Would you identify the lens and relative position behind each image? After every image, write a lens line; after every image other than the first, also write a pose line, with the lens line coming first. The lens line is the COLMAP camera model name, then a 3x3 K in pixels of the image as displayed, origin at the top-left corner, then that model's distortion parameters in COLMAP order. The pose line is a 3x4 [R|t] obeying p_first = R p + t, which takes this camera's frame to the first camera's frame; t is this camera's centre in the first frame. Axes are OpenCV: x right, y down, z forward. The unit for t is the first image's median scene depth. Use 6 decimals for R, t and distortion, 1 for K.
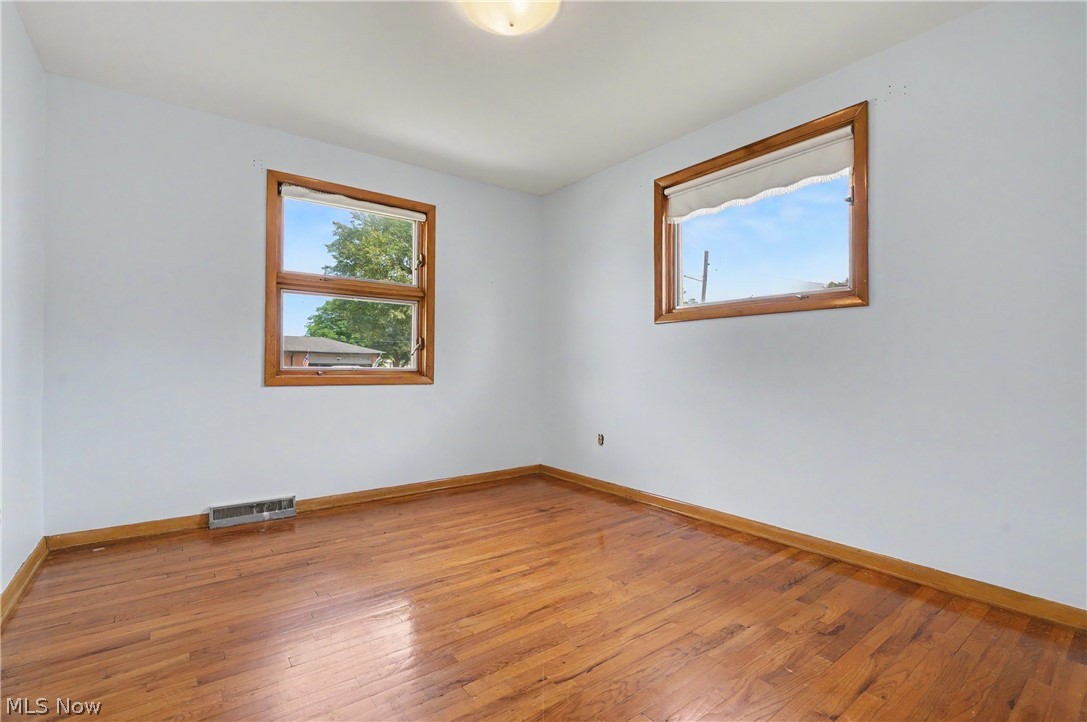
lens RADIAL K [[498.2, 0, 543.8], [0, 498.2, 363.5], [0, 0, 1]] dist [-0.015165, 0.001015]
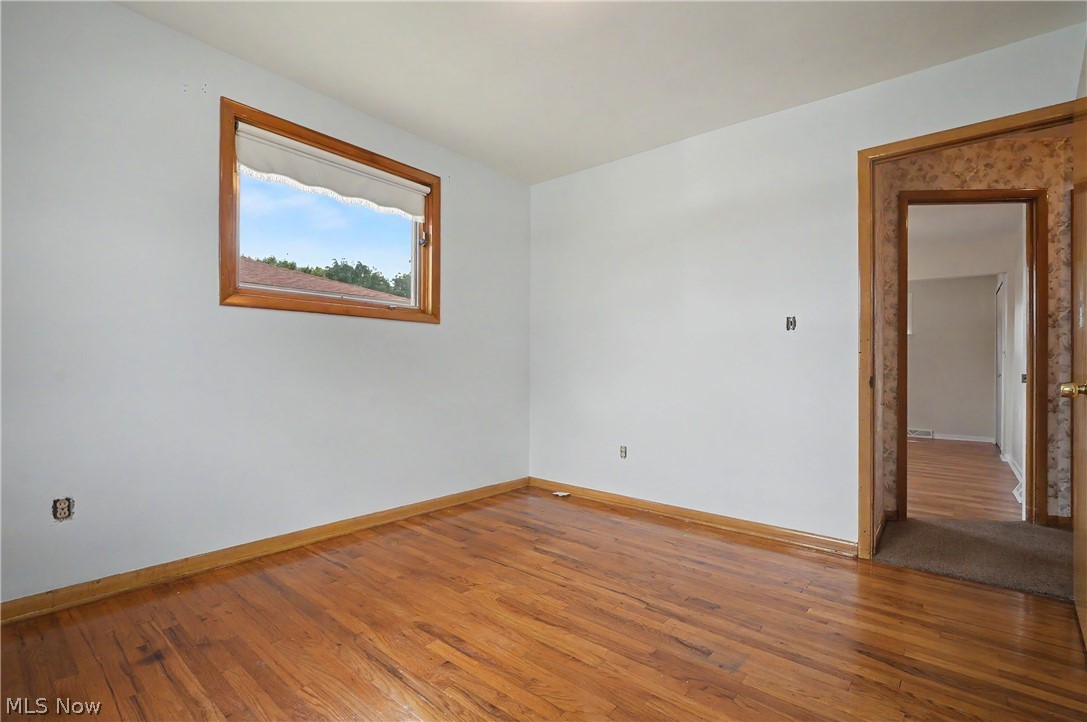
lens RADIAL K [[498.2, 0, 547.2], [0, 498.2, 363.5], [0, 0, 1]] dist [-0.015165, 0.001015]
pose [[-0.224756, 0.000280, 0.974415, -0.774574], [-0.011846, 0.999925, -0.003020, -0.002224], [-0.974343, -0.012222, -0.224736, 0.992707]]
